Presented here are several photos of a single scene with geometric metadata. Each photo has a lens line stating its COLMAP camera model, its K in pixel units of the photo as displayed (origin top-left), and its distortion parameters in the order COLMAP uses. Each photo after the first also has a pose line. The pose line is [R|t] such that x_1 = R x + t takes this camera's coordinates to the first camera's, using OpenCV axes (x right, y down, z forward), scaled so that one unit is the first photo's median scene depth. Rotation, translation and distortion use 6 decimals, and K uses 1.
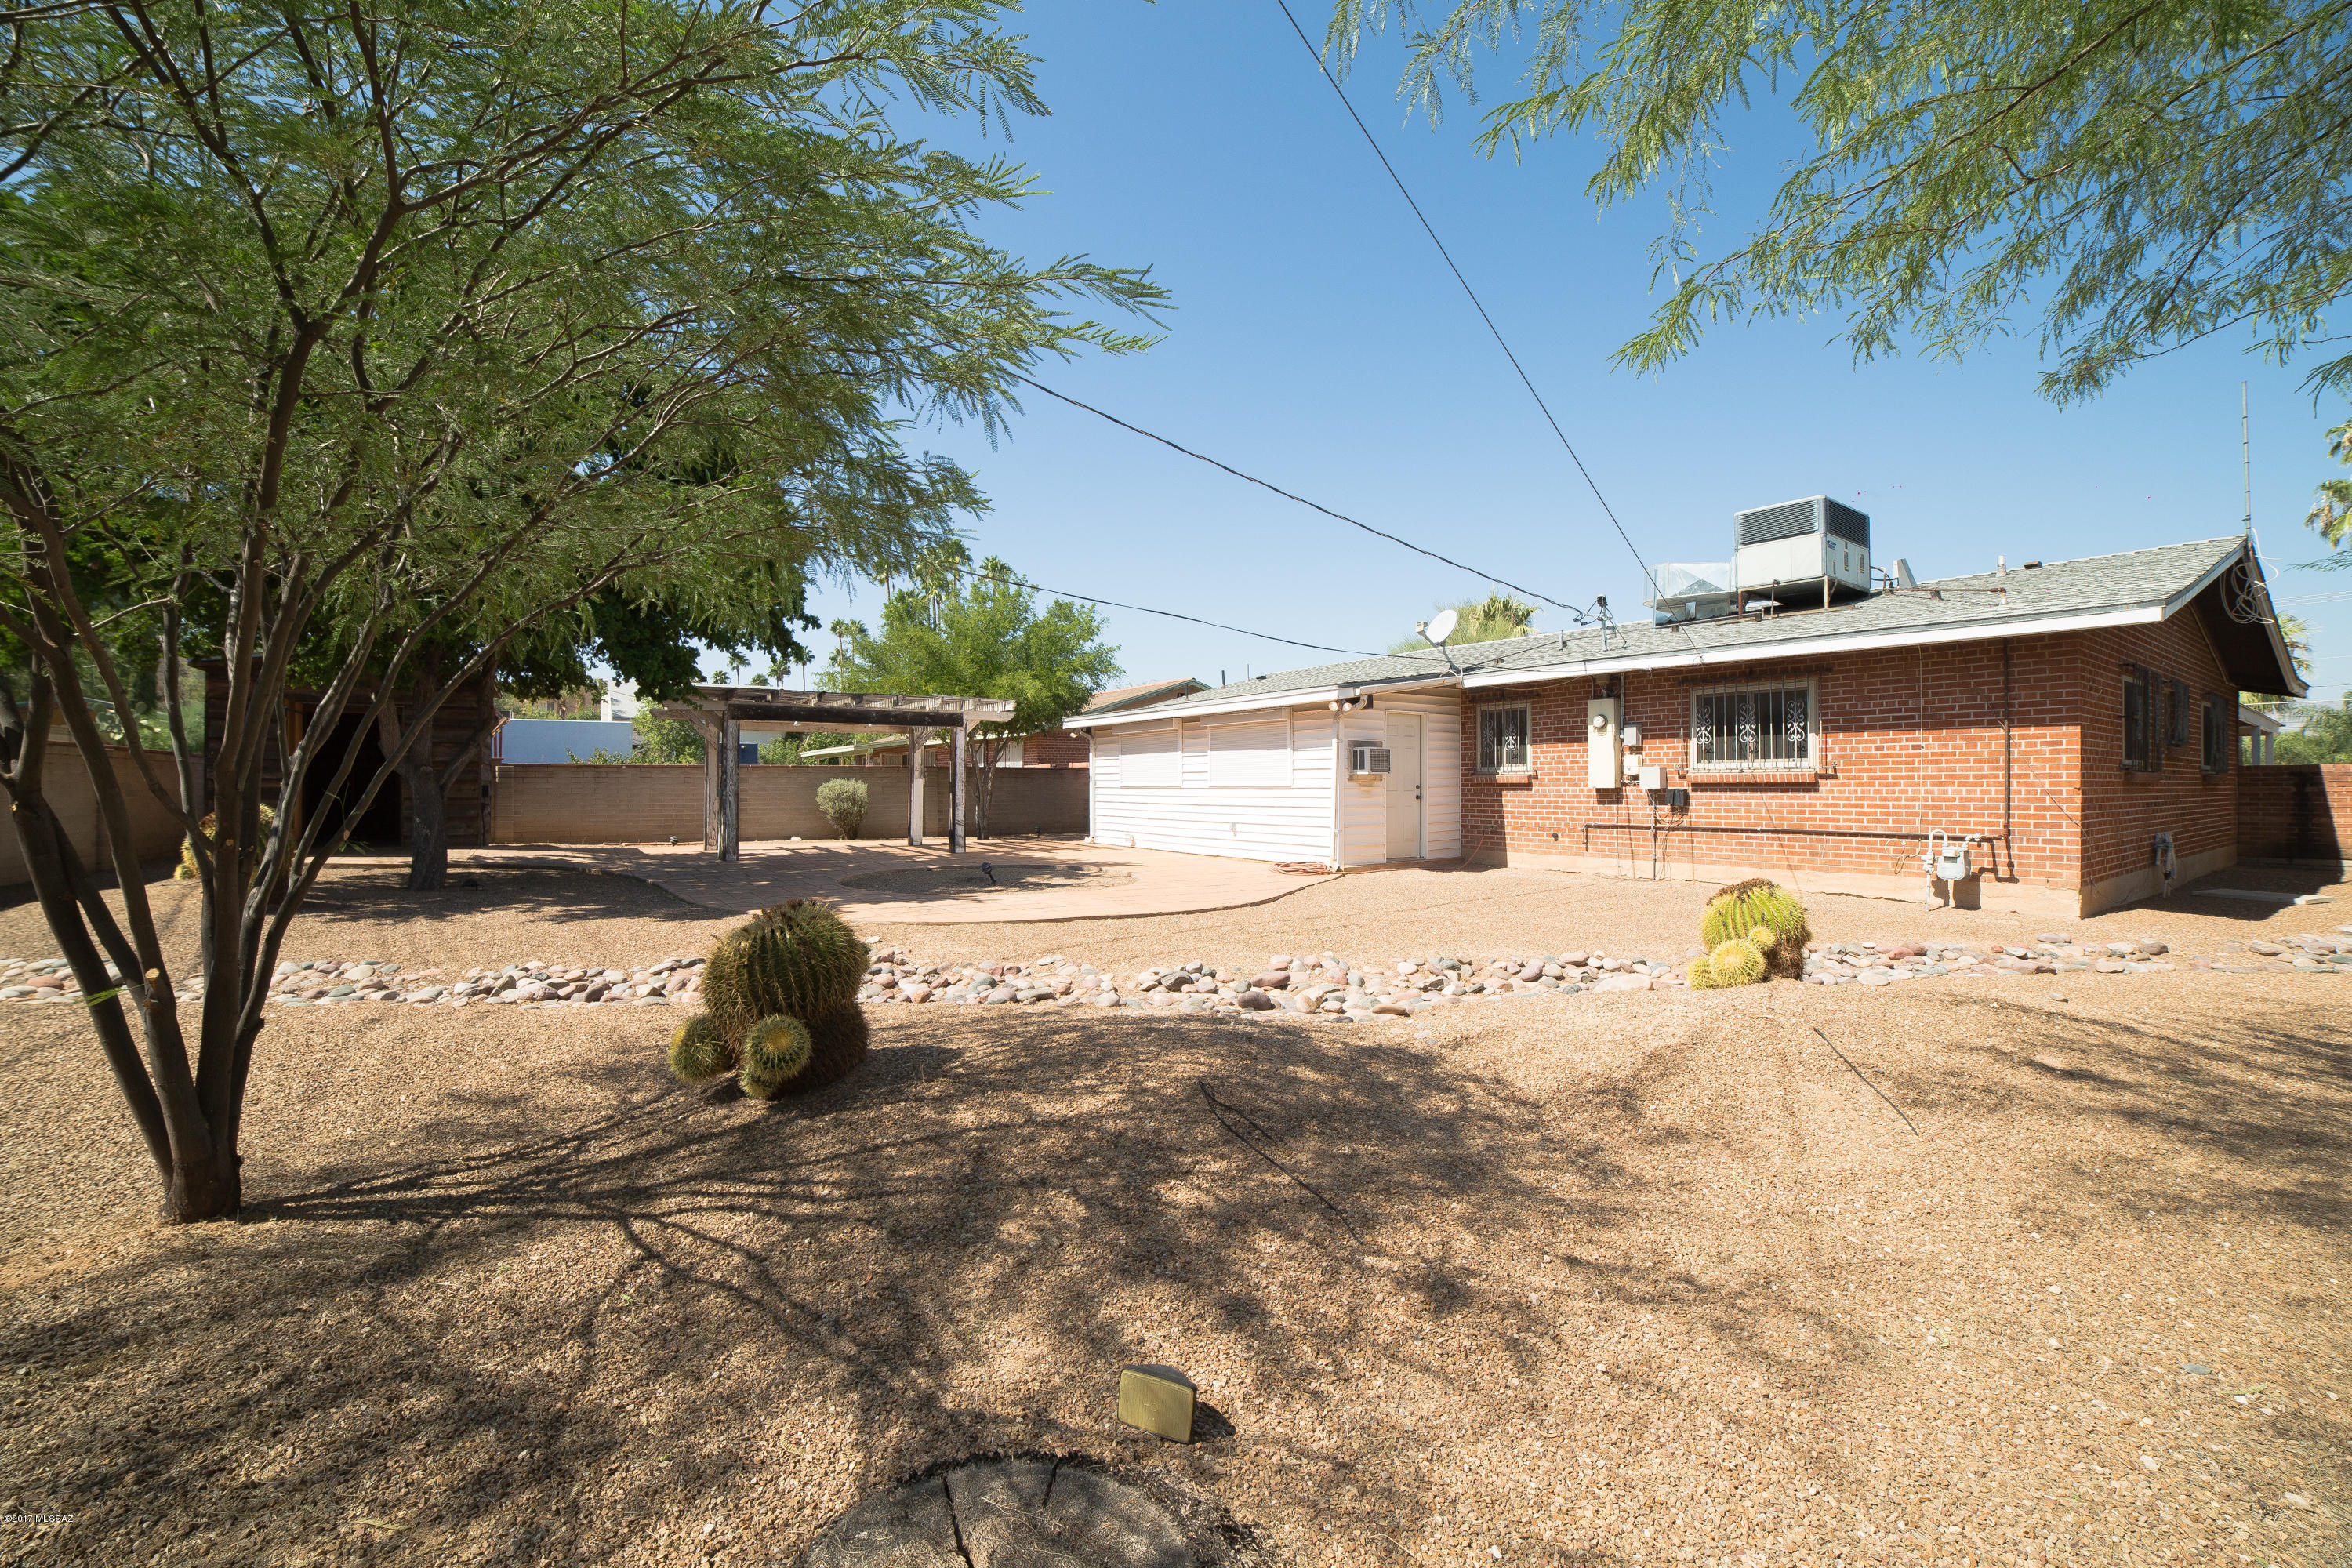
lens RADIAL K [[926.4, 0, 1151.5], [0, 926.4, 780.6], [0, 0, 1]] dist [-0.097243, 0.030403]
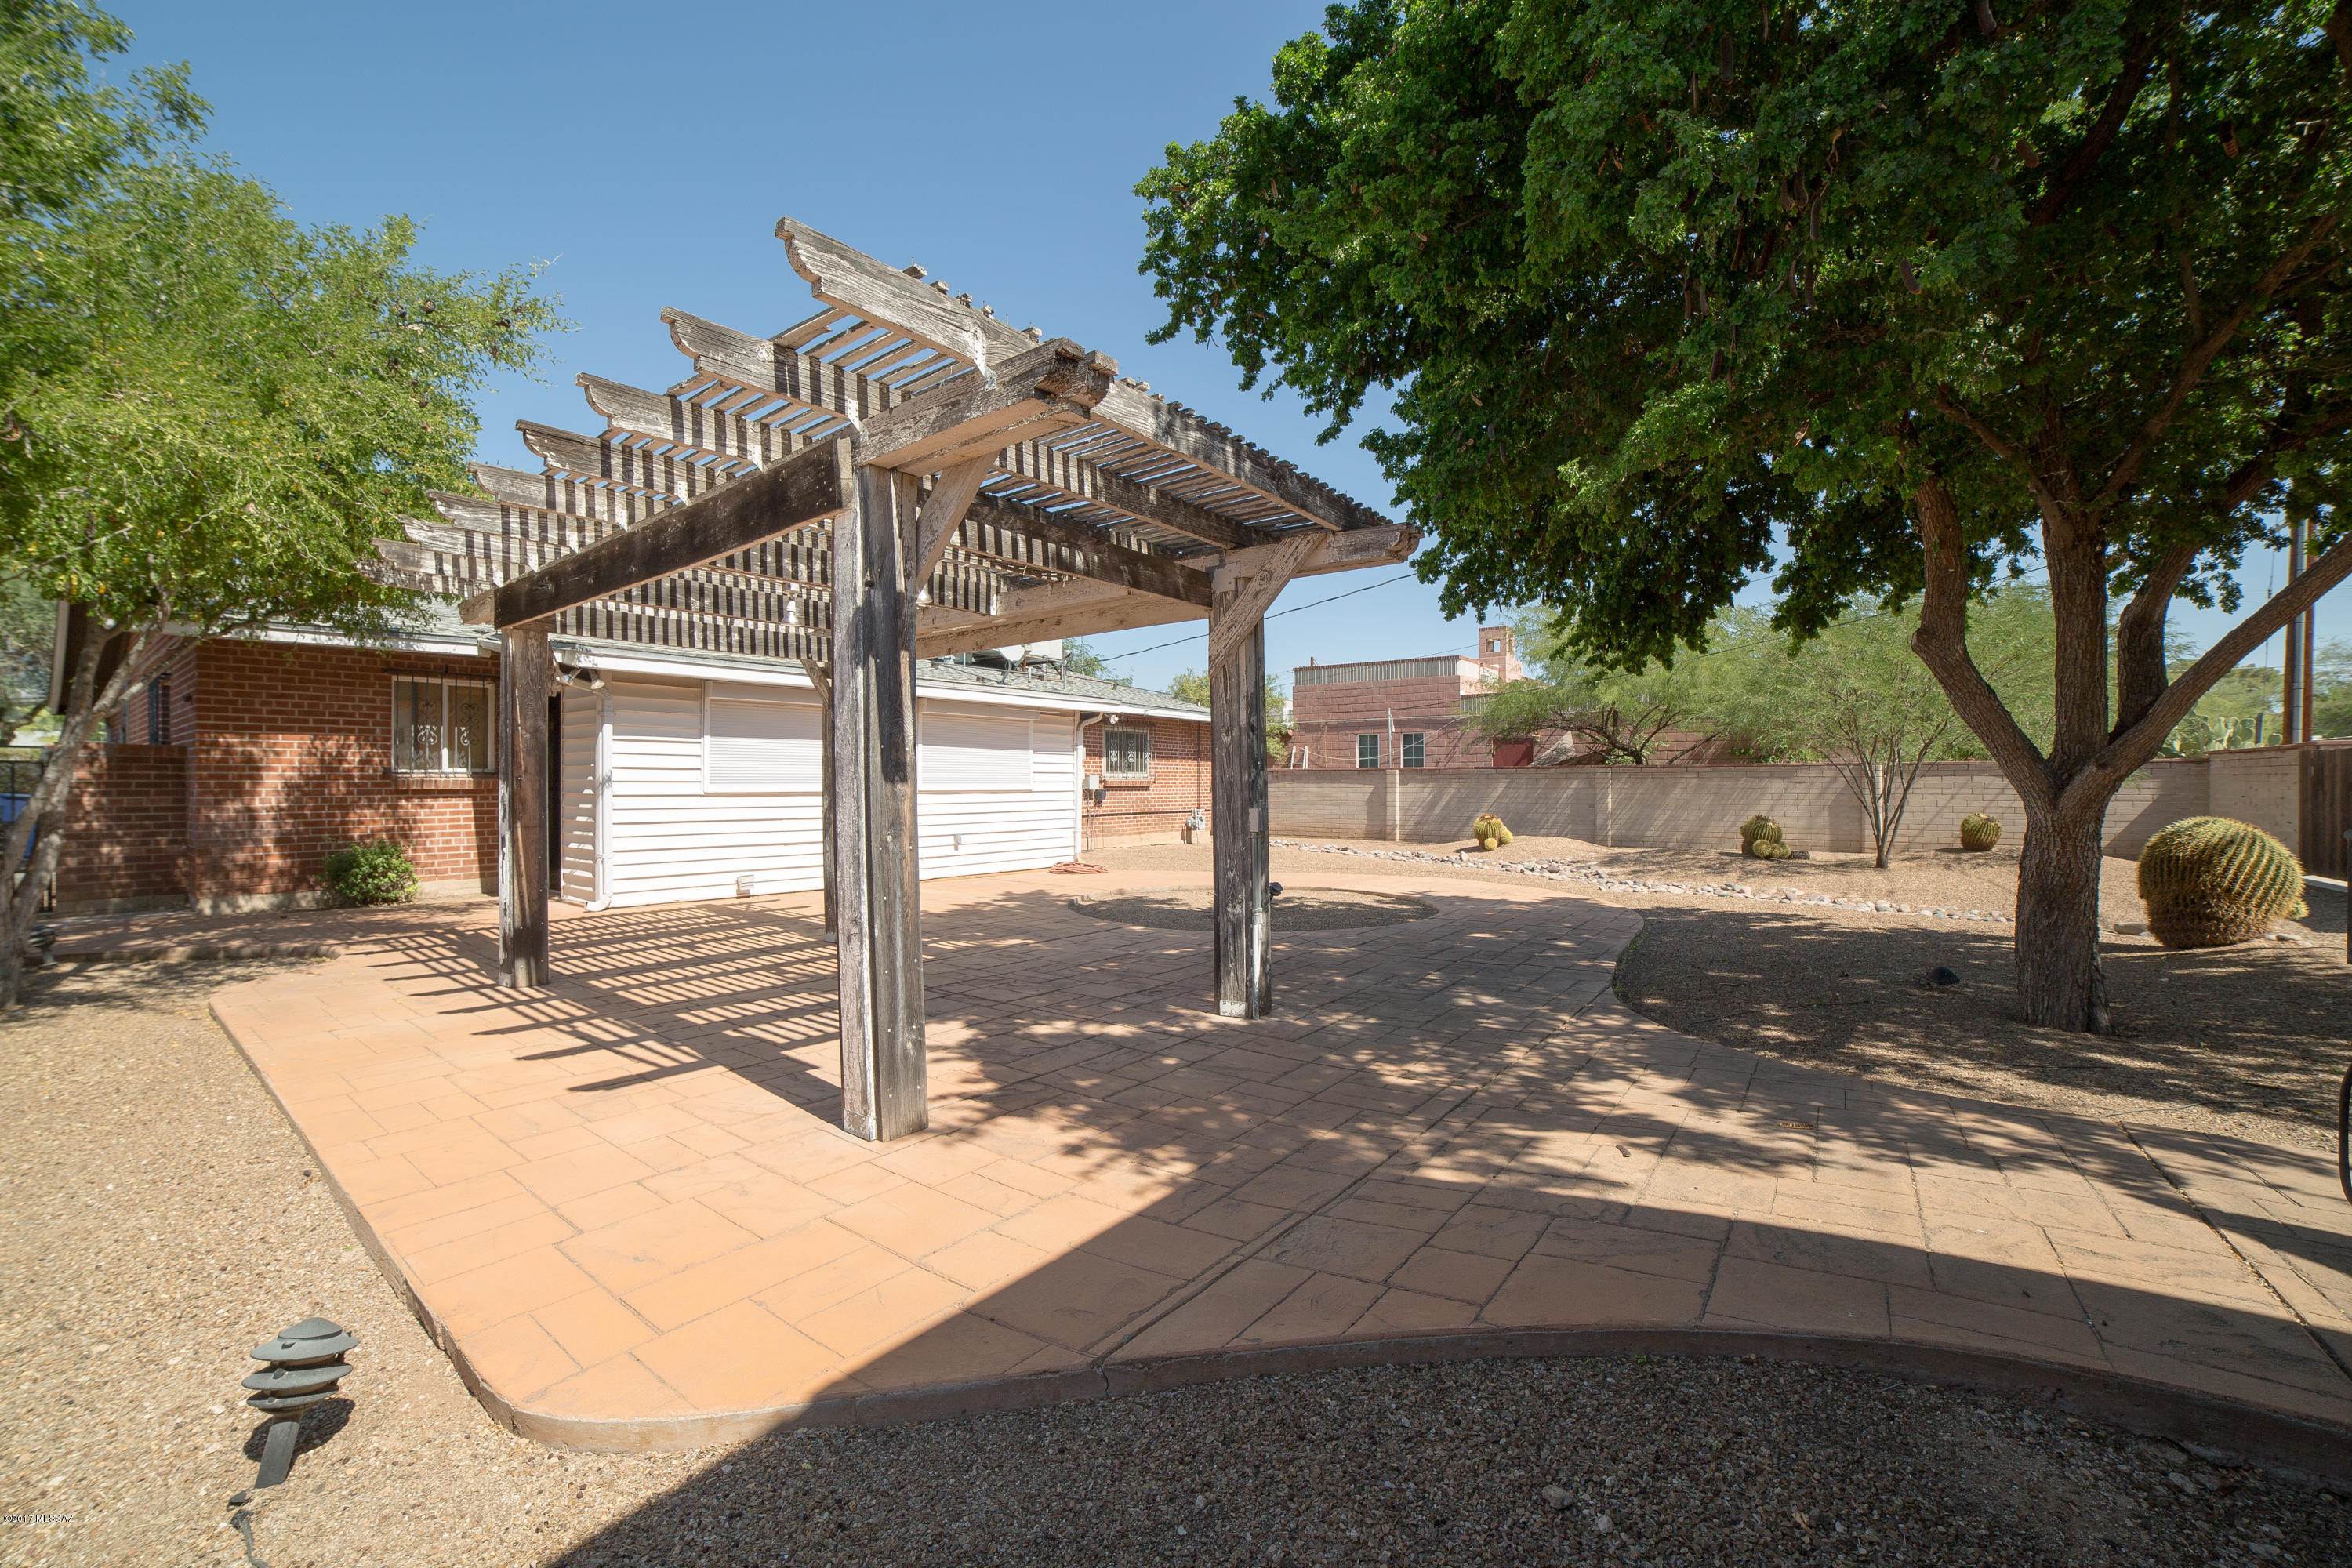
lens RADIAL K [[926.4, 0, 1151.5], [0, 926.4, 780.6], [0, 0, 1]] dist [-0.097243, 0.030403]
pose [[-0.294646, 0.000413, 0.955607, -0.926738], [-0.006856, 0.999973, -0.002546, -0.002688], [-0.955582, -0.007302, -0.294635, 1.330175]]
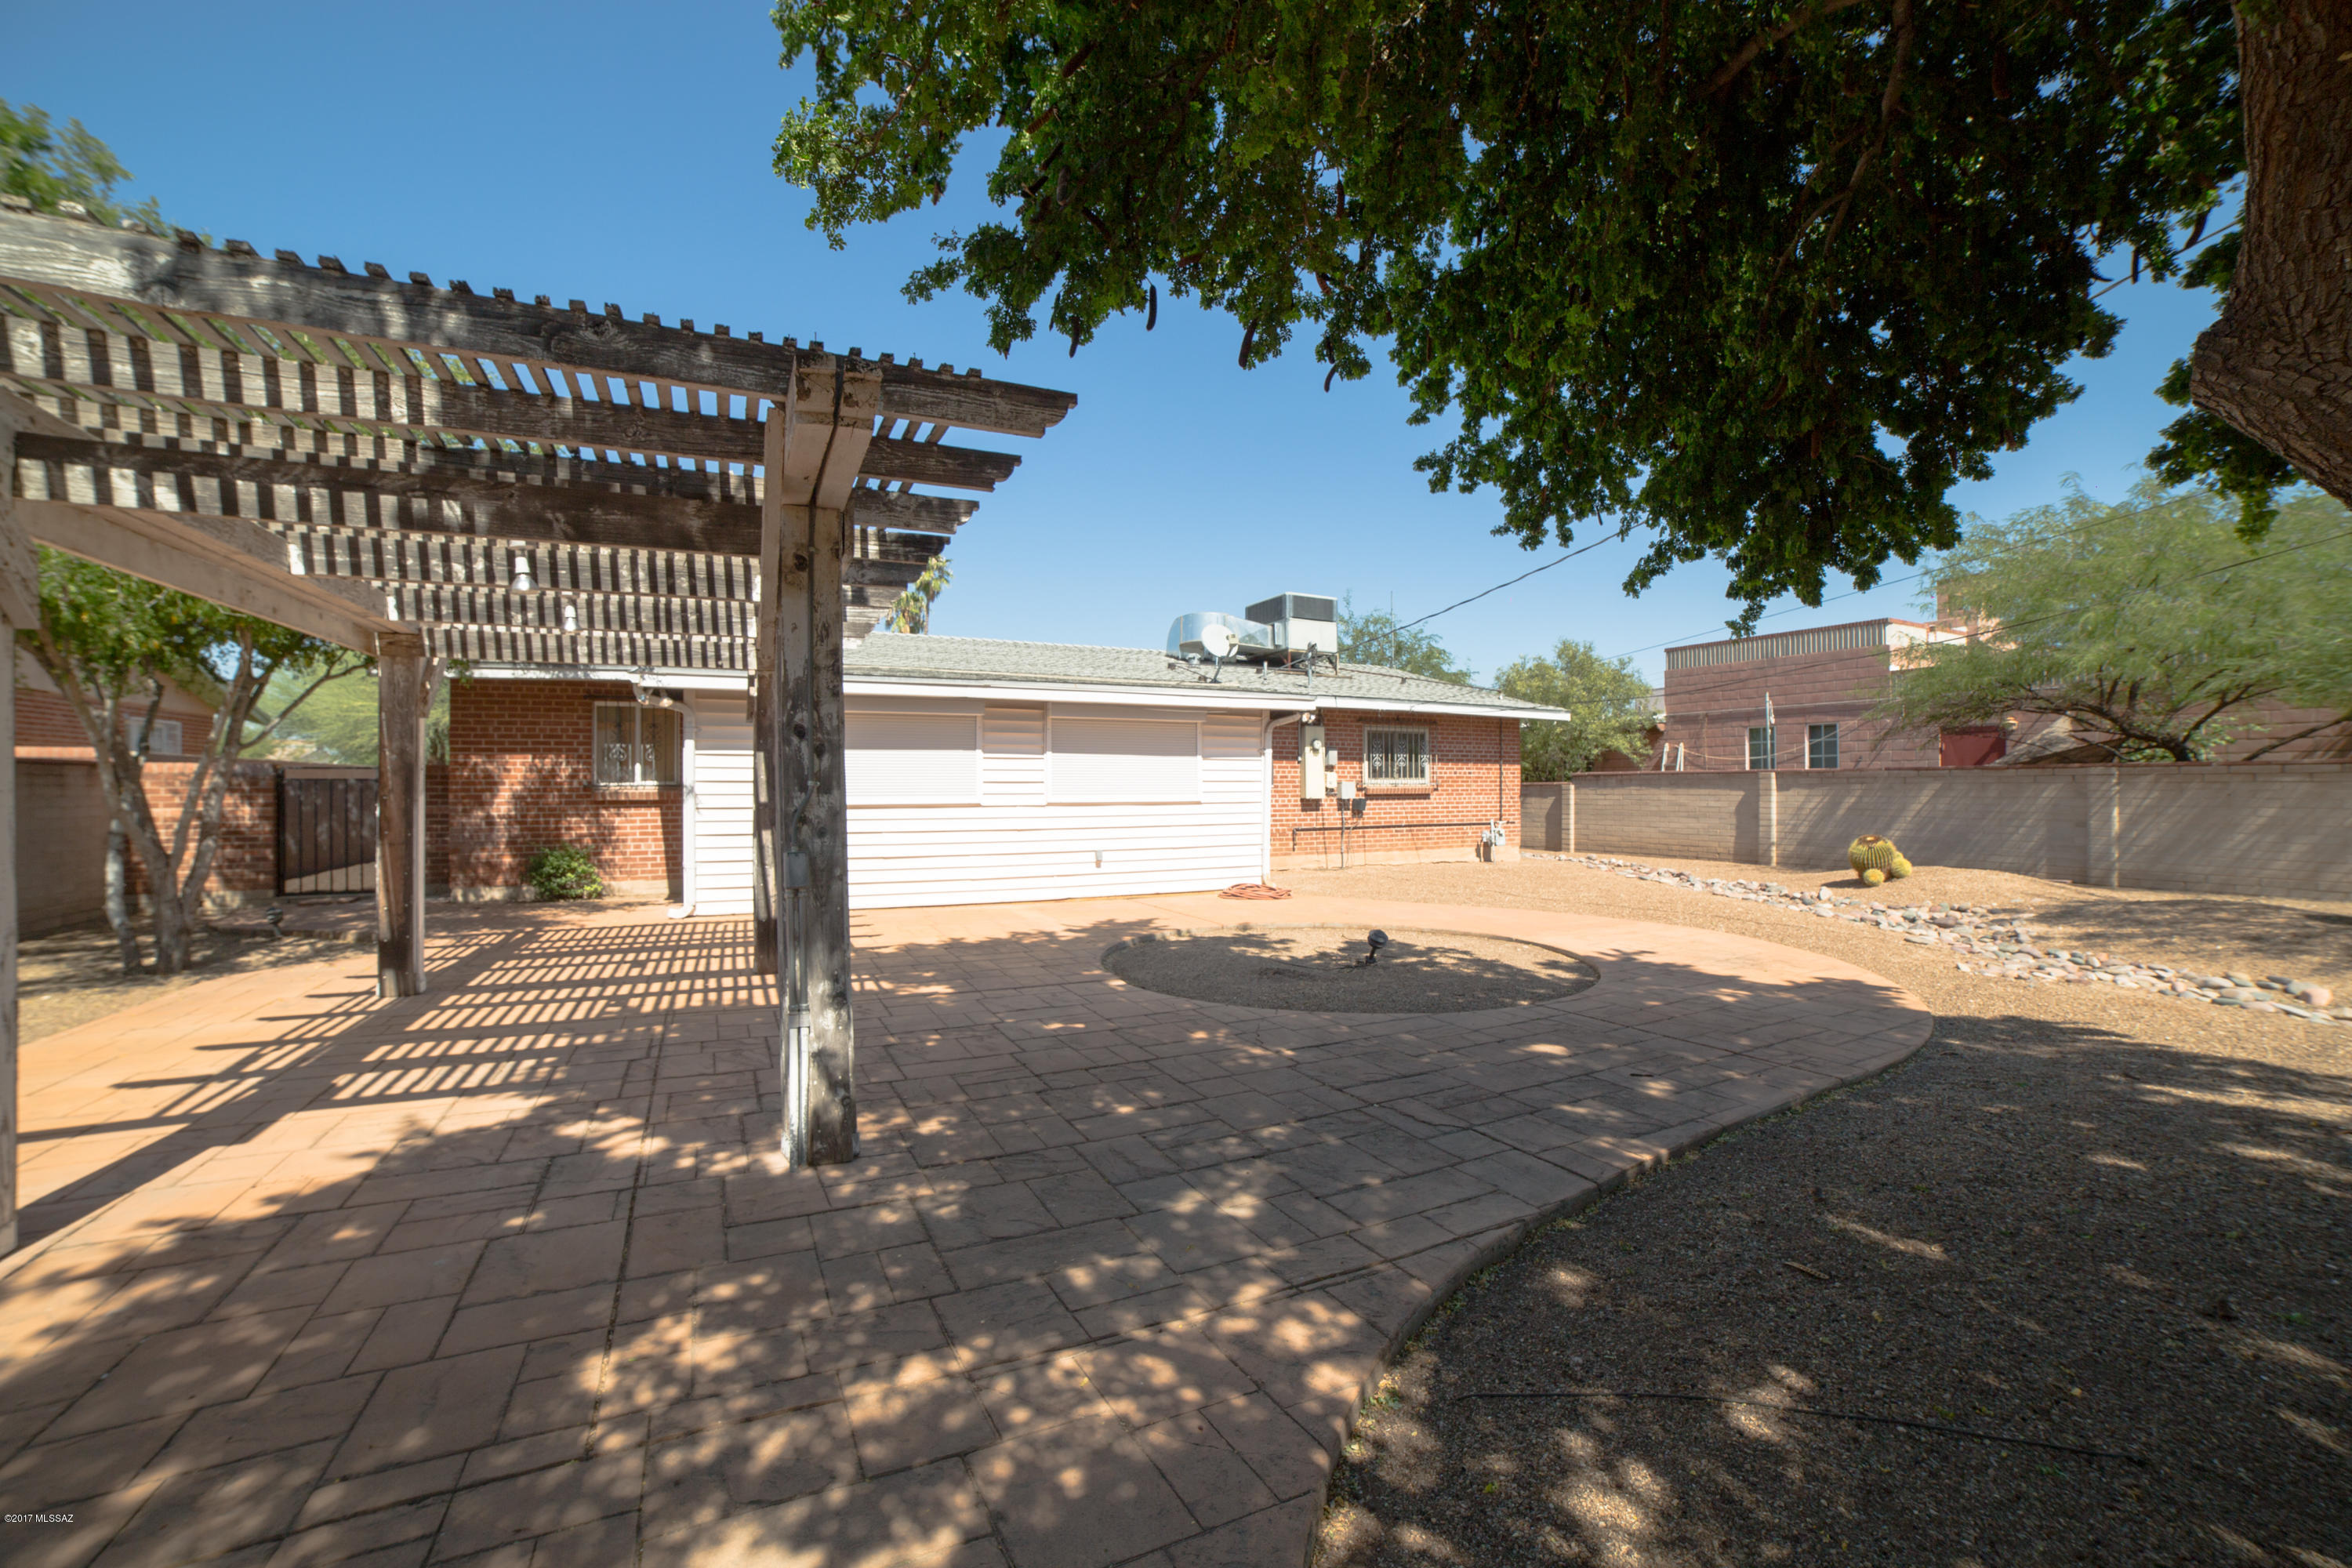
lens RADIAL K [[926.4, 0, 1151.5], [0, 926.4, 780.6], [0, 0, 1]] dist [-0.097243, 0.030403]
pose [[0.160709, 0.003942, 0.986994, -0.803711], [-0.003990, 0.999986, -0.003344, -0.011243], [-0.986994, -0.003401, 0.160723, 1.042306]]
